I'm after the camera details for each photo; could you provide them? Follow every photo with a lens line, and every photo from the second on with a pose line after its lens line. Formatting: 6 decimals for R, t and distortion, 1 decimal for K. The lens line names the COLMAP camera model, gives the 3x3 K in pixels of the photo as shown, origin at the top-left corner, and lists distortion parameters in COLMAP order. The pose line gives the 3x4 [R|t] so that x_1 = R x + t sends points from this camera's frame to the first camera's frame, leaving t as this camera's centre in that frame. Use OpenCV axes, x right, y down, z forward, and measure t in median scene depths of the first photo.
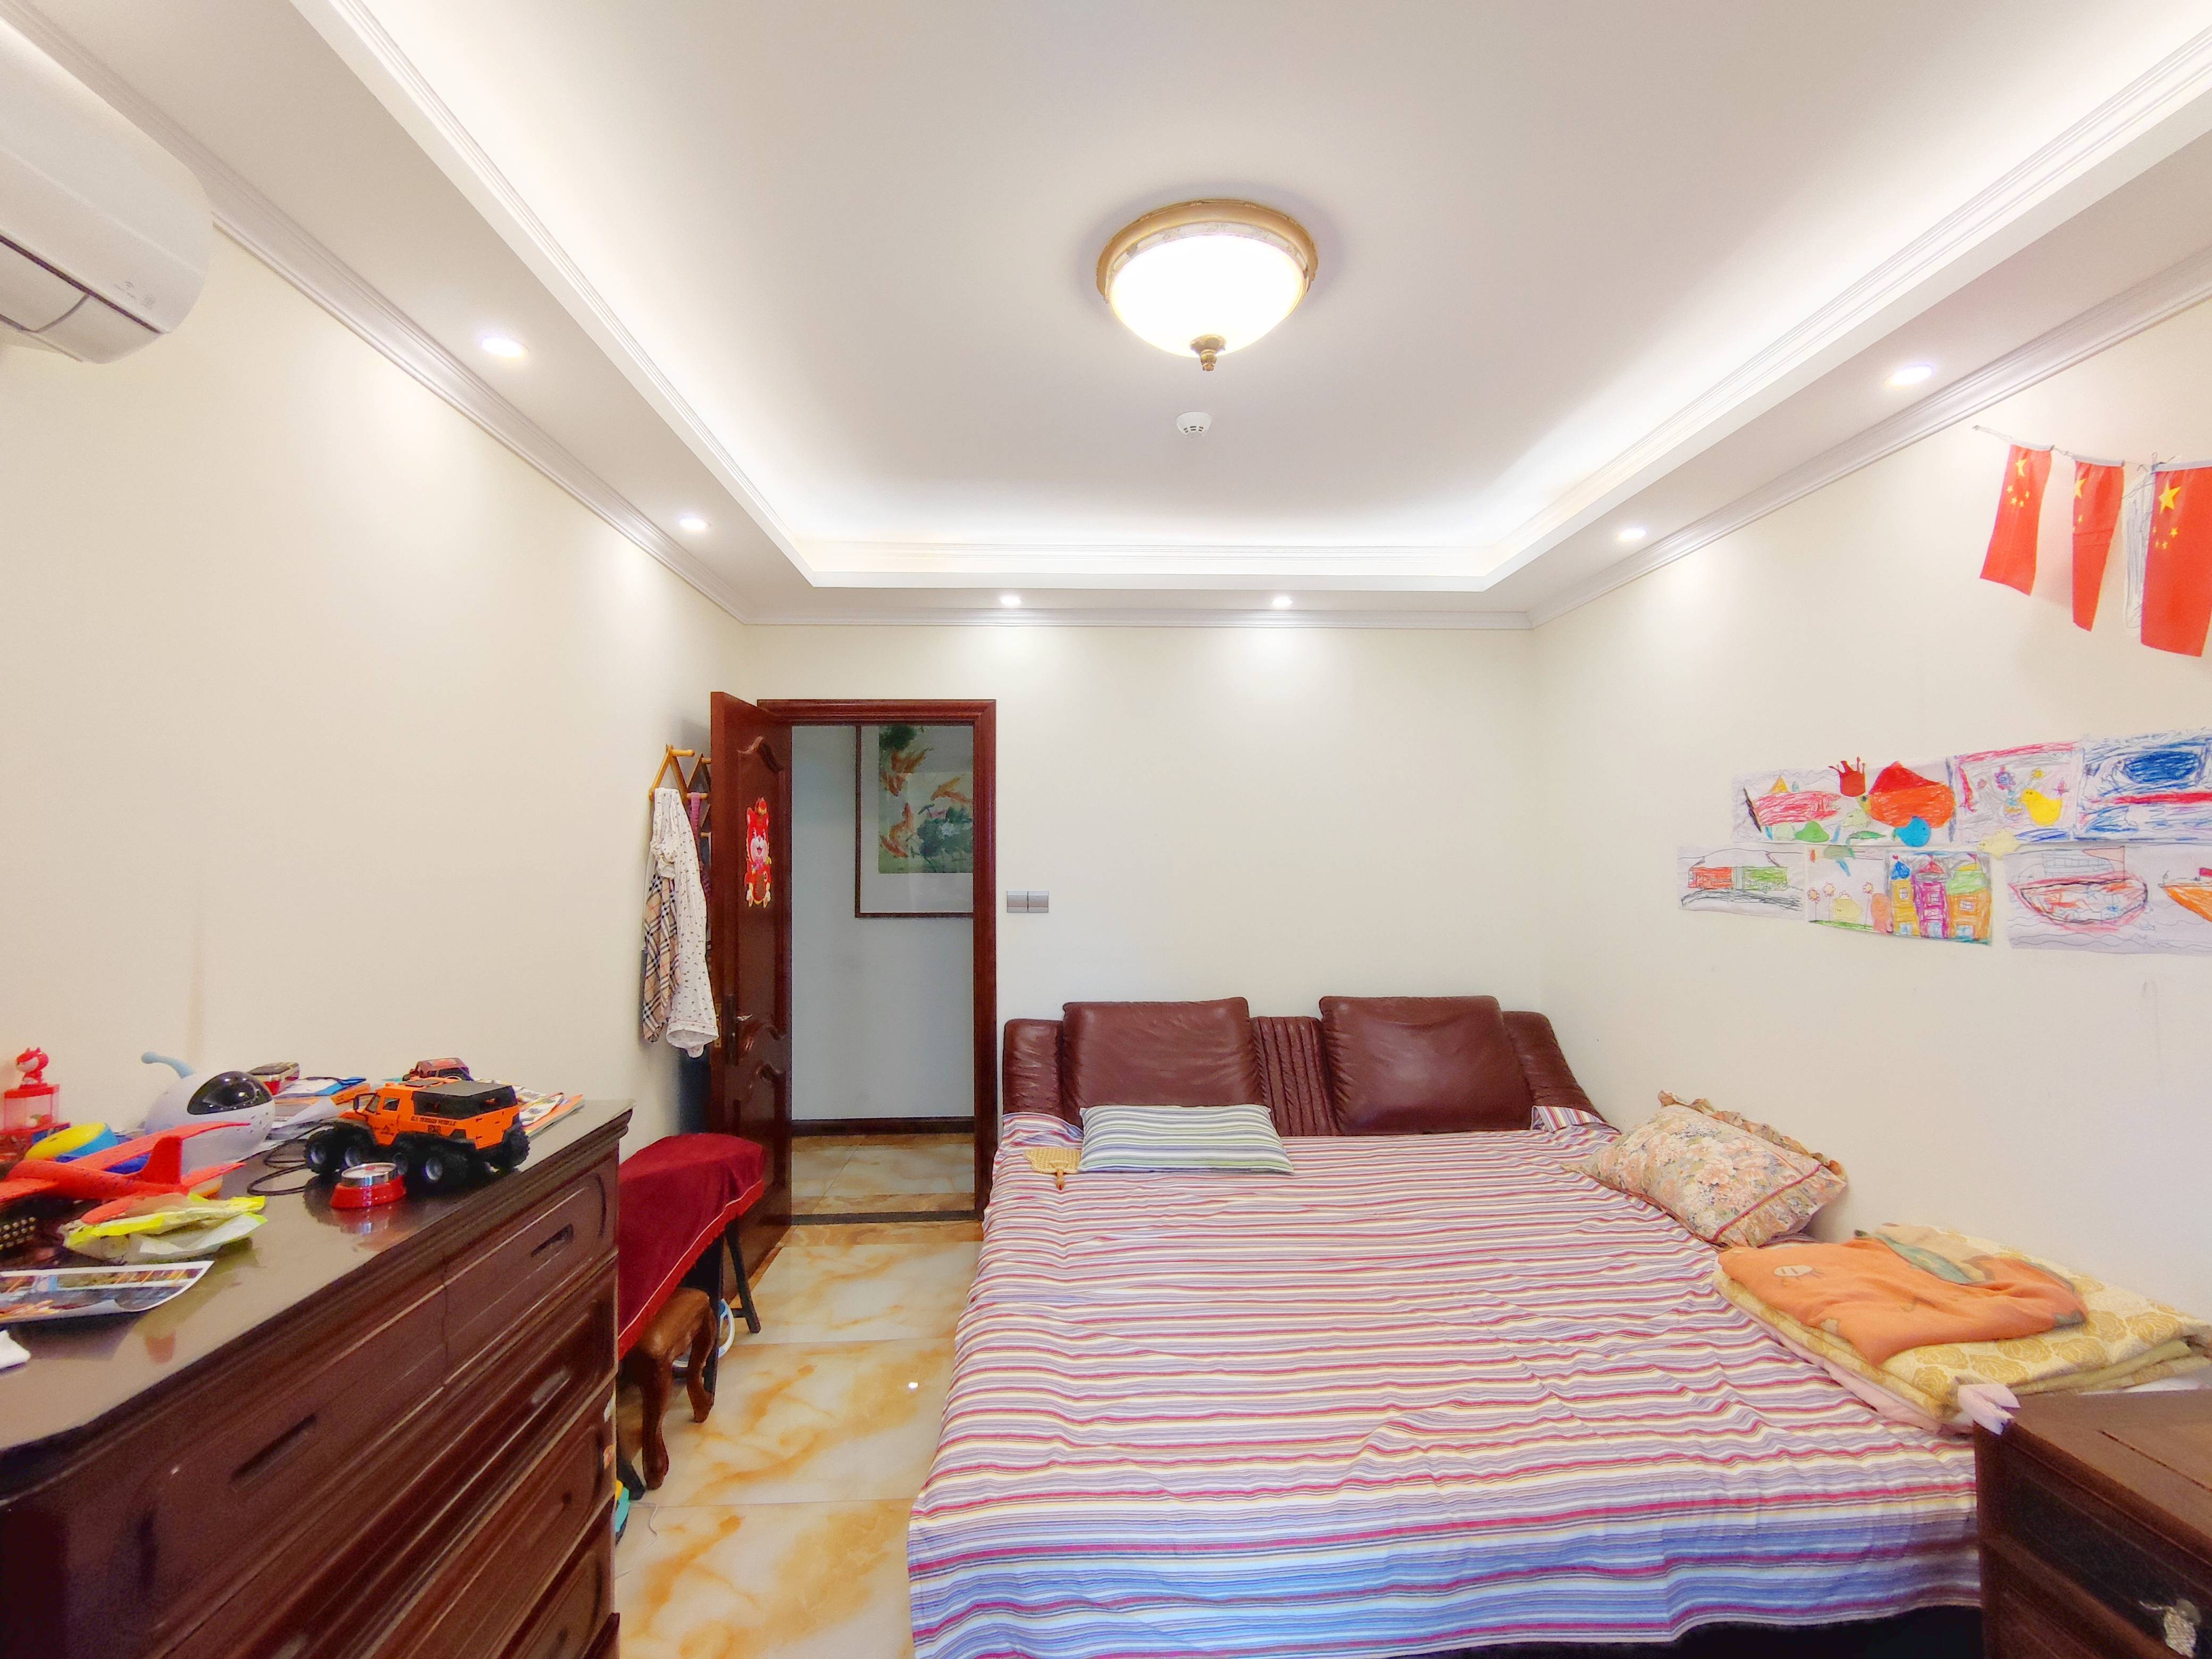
lens RADIAL K [[1017.1, 0, 1104.9], [0, 1017.1, 830.5], [0, 0, 1]] dist [0.000490, 0.000092]
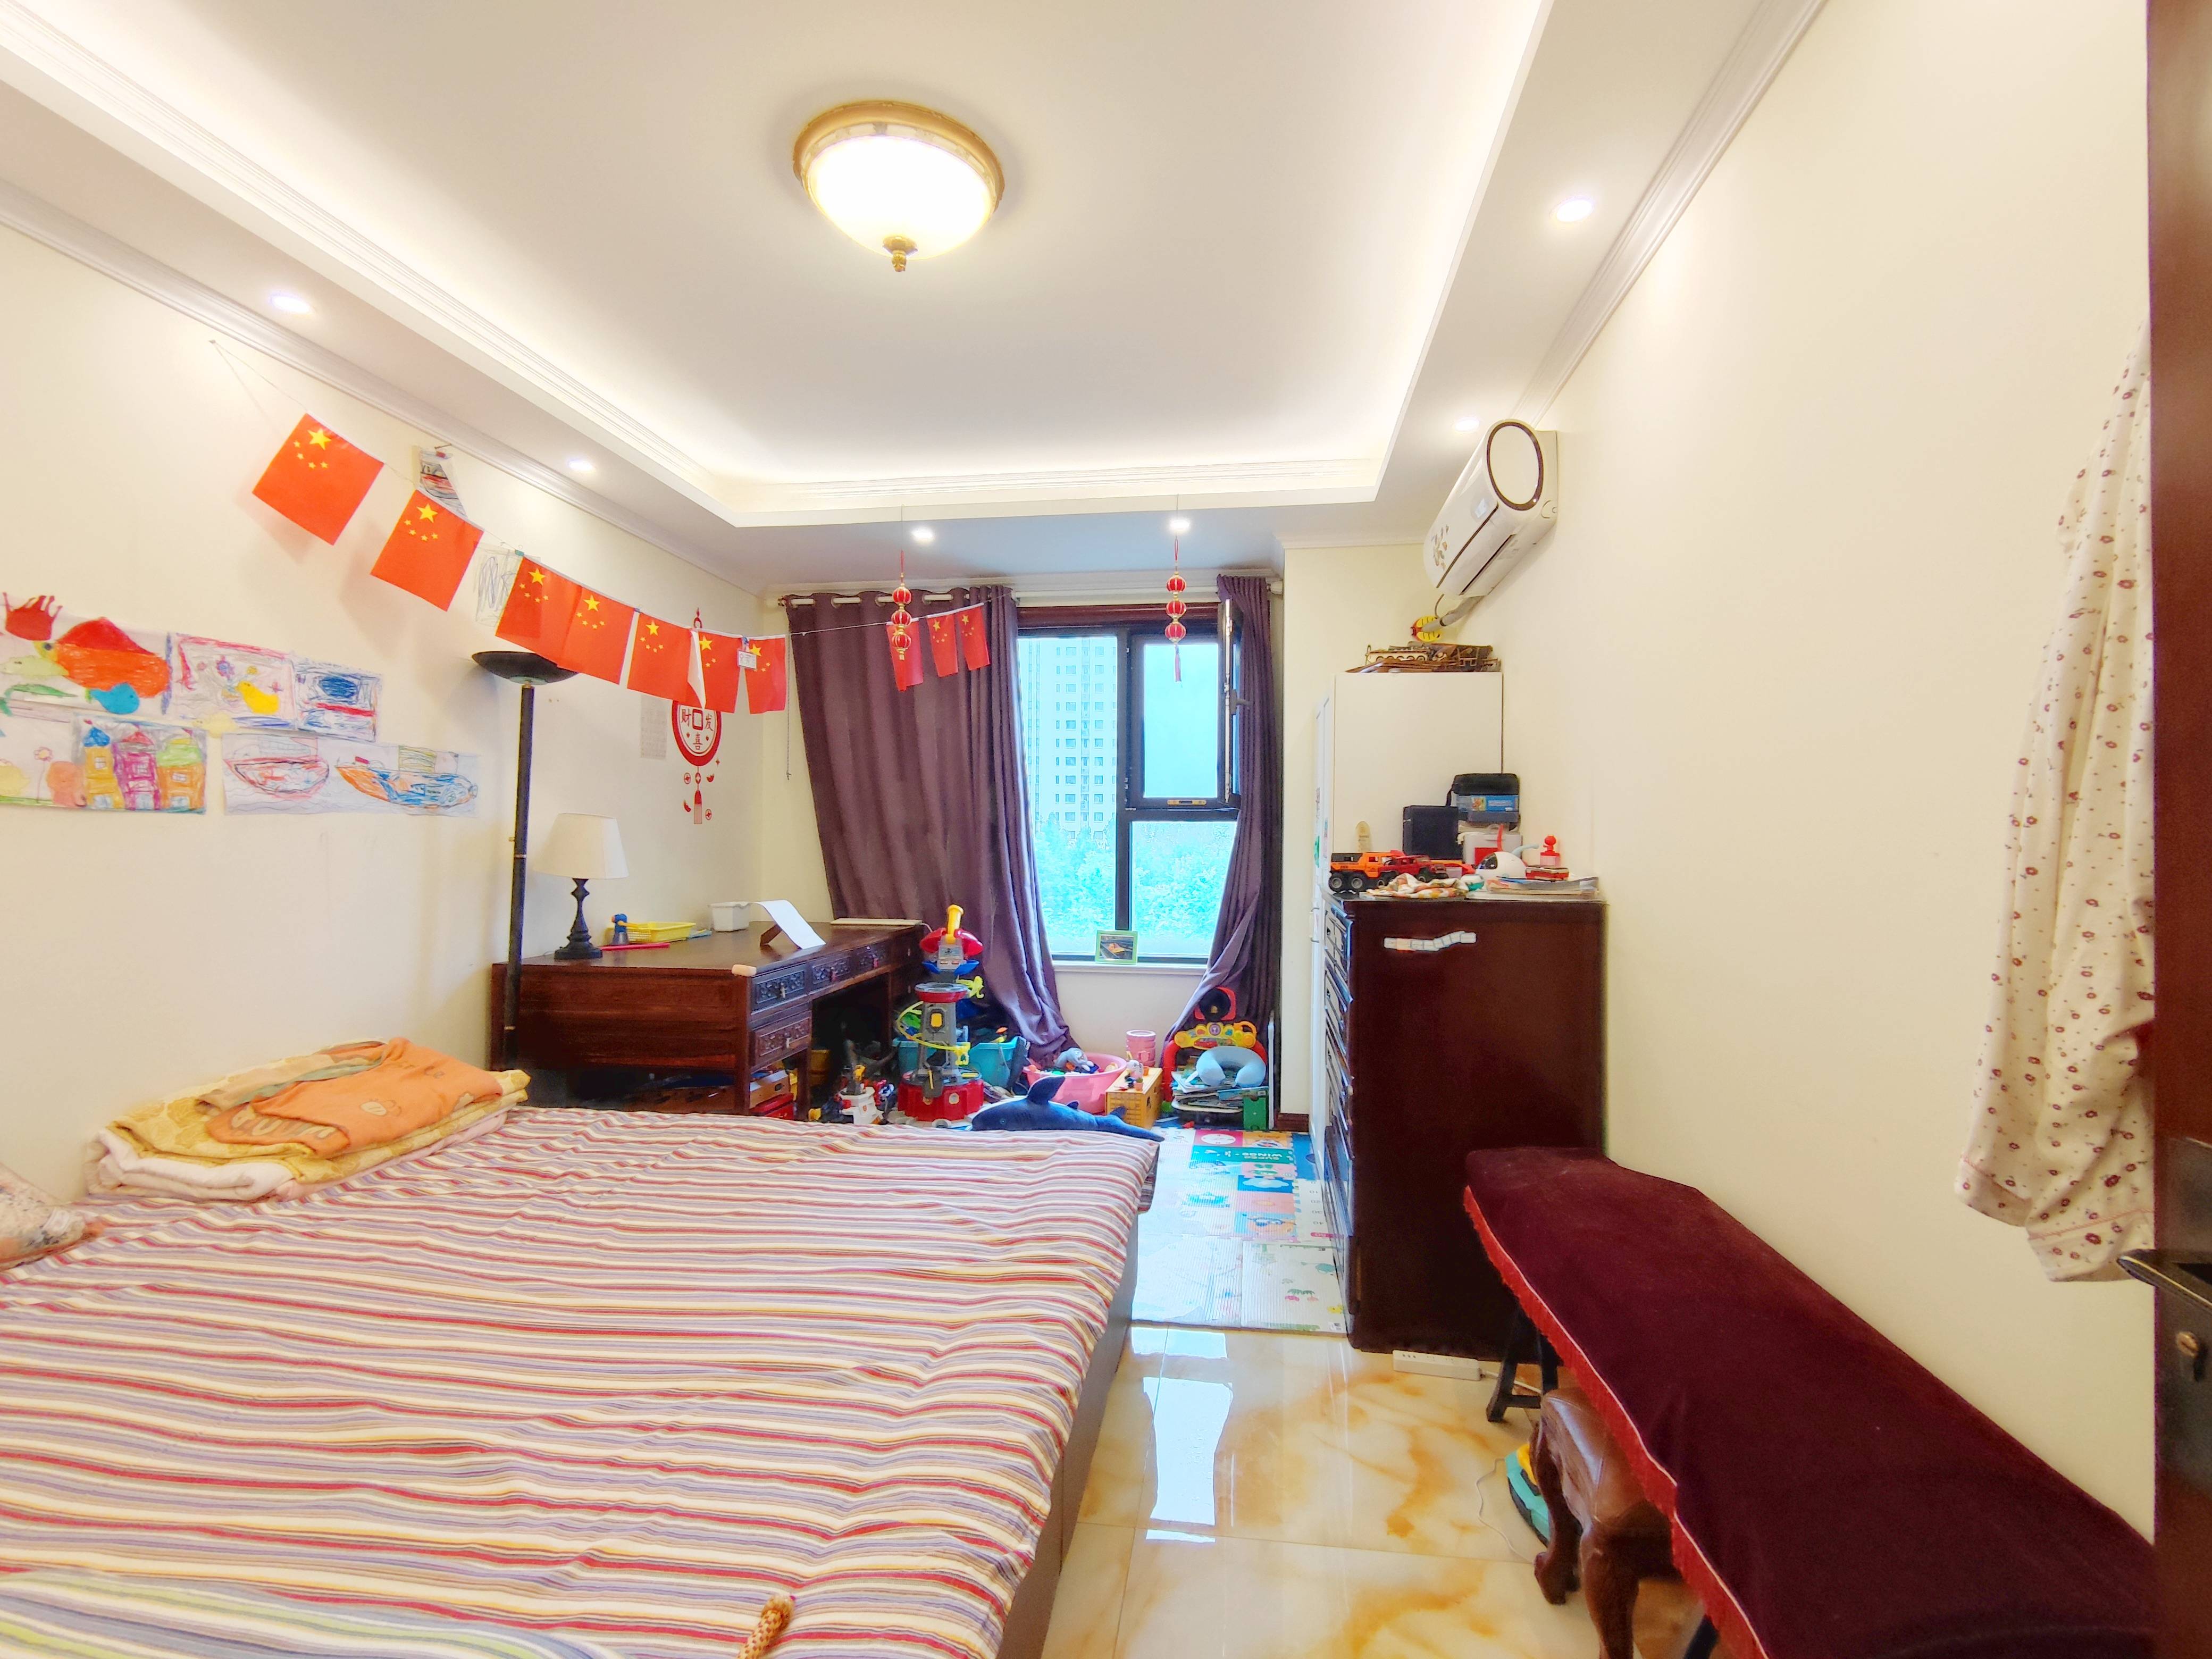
lens RADIAL K [[1017.1, 0, 1102.7], [0, 1017.1, 824.4], [0, 0, 1]] dist [0.000490, 0.000092]
pose [[-0.983210, -0.002650, 0.182457, -0.279532], [-0.010766, 0.998995, -0.043505, 0.157335], [-0.182159, -0.044739, -0.982251, 1.854986]]
